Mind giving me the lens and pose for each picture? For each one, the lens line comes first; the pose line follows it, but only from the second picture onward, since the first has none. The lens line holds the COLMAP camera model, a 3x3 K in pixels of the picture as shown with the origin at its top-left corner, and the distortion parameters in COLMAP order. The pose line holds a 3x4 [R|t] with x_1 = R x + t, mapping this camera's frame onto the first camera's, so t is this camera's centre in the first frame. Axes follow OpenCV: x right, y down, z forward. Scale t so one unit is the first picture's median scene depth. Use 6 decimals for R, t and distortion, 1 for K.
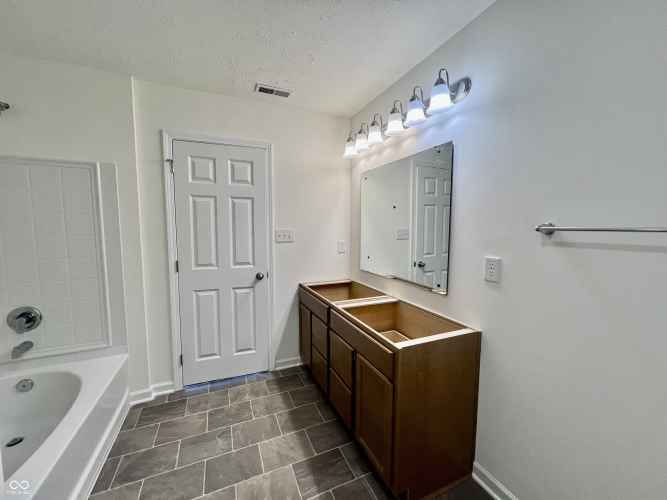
lens RADIAL K [[267.8, 0, 333.5], [0, 267.8, 250.0], [0, 0, 1]] dist [-0.000593, 0.000275]
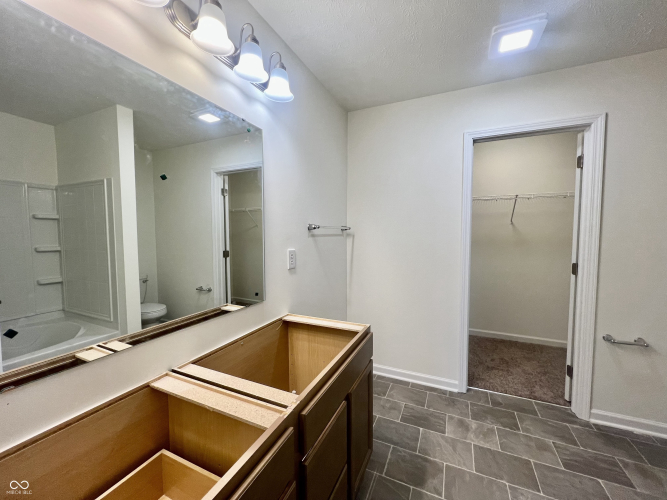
lens RADIAL K [[267.8, 0, 333.5], [0, 267.8, 250.0], [0, 0, 1]] dist [-0.000593, 0.000275]
pose [[-0.669120, -0.056369, 0.741014, -0.217973], [0.065151, 0.988831, 0.134050, -0.053765], [-0.740293, 0.137973, -0.657973, 0.683835]]
